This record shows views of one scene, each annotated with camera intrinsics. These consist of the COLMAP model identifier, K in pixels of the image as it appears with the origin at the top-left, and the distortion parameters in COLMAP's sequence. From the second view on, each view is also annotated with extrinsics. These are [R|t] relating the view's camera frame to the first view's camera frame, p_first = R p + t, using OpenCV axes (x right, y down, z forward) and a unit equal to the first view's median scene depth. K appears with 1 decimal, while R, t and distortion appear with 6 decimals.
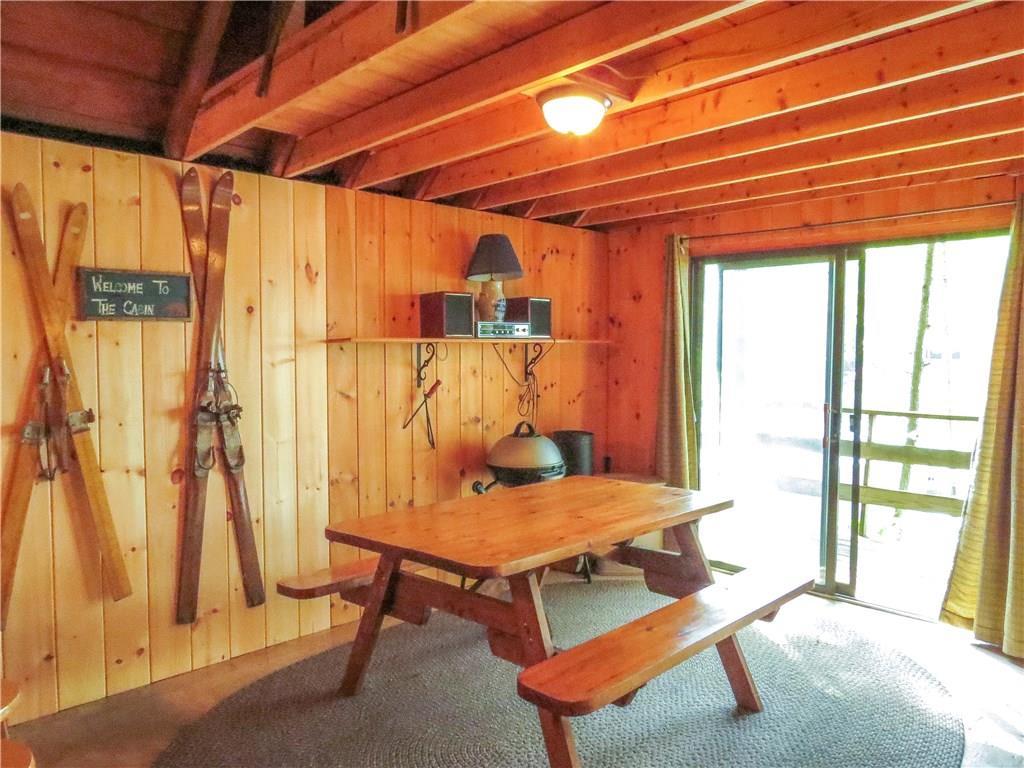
lens RADIAL K [[726.3, 0, 512.8], [0, 726.3, 380.8], [0, 0, 1]] dist [-0.032001, 0.019974]
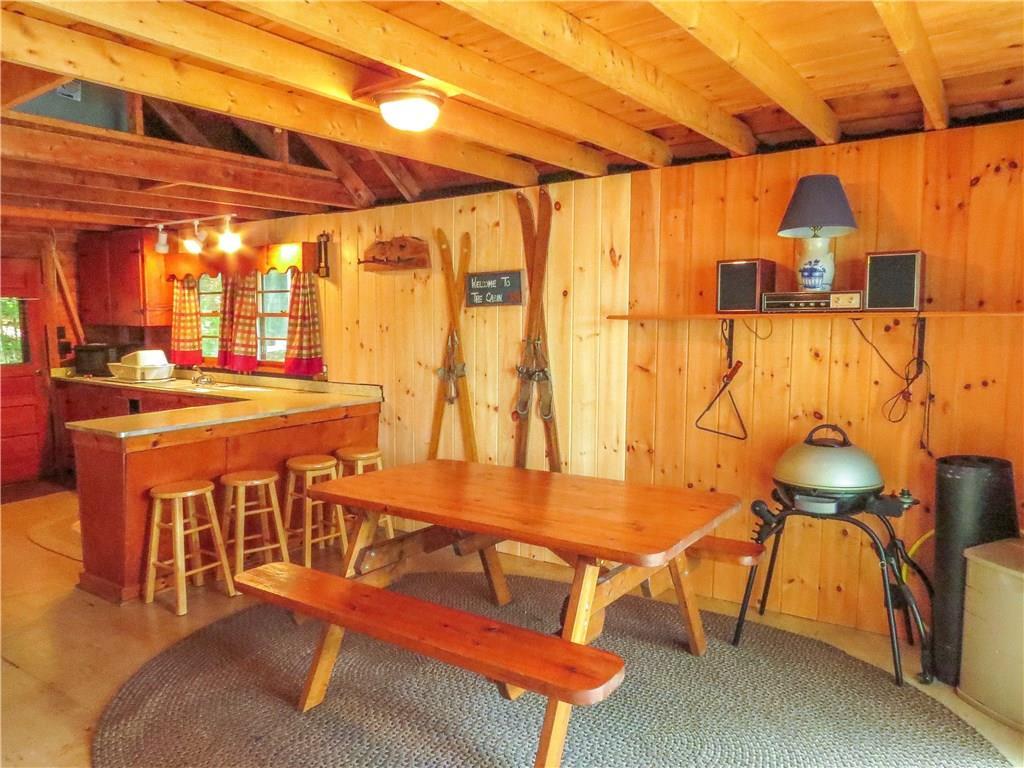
lens RADIAL K [[726.3, 0, 512.8], [0, 726.3, 380.8], [0, 0, 1]] dist [-0.032001, 0.019974]
pose [[0.171303, 0.095242, -0.980604, 0.898092], [-0.028006, 0.995385, 0.091785, -0.063548], [0.984820, 0.011740, 0.173180, 0.730250]]
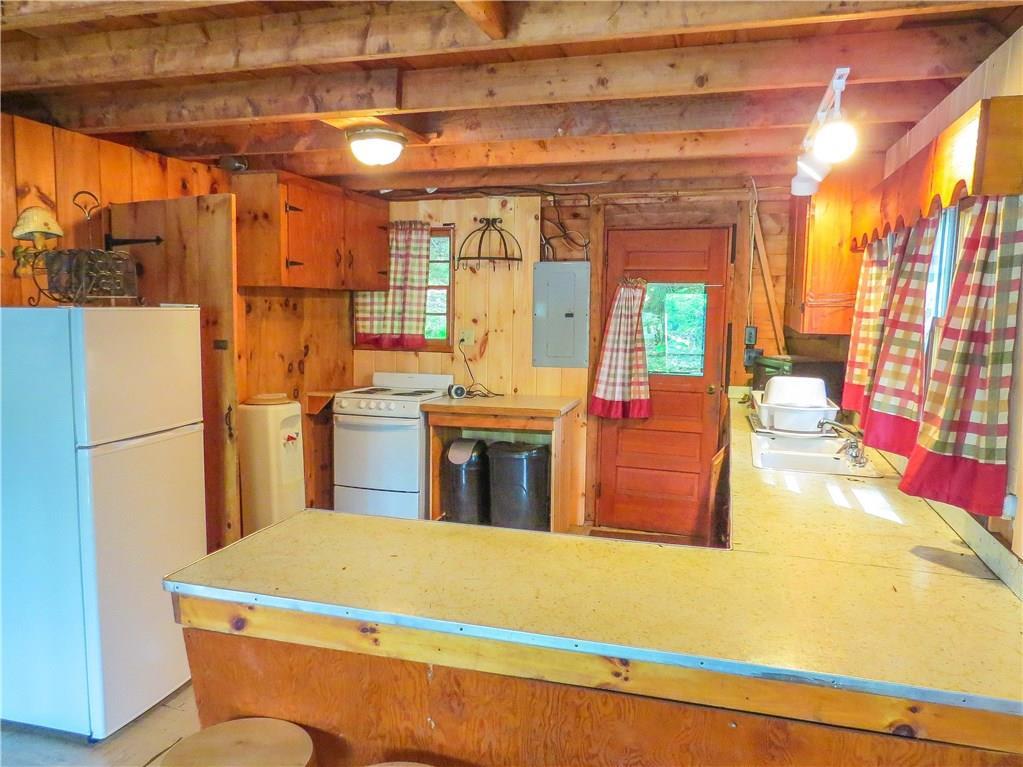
lens RADIAL K [[749.7, 0, 511.5], [0, 749.7, 383.5], [0, 0, 1]] dist [-0.017903, 0.002987]
pose [[-0.875664, 0.039920, -0.481269, -0.276466], [-0.033703, 0.989096, 0.143366, -0.076343], [0.481744, 0.141761, -0.864770, 0.868959]]
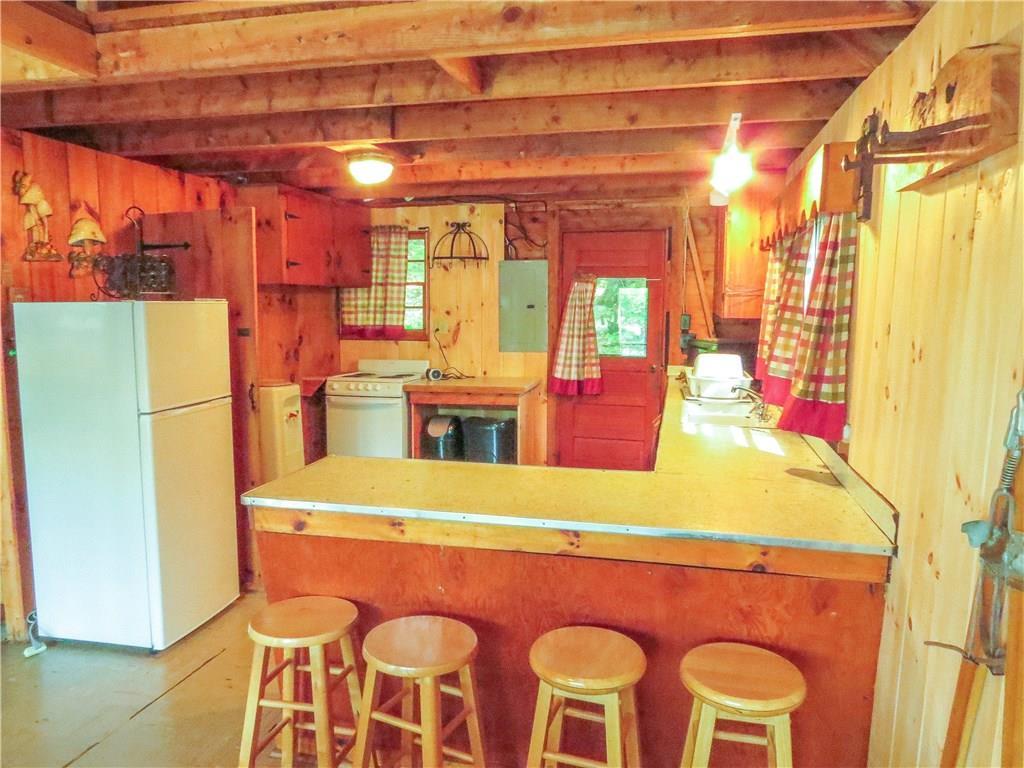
lens RADIAL K [[726.3, 0, 512.8], [0, 726.3, 380.8], [0, 0, 1]] dist [-0.032001, 0.019974]
pose [[-0.847506, 0.056428, -0.527777, -0.170762], [-0.025307, 0.988906, 0.146369, -0.075156], [0.530181, 0.137405, -0.836676, 1.019424]]
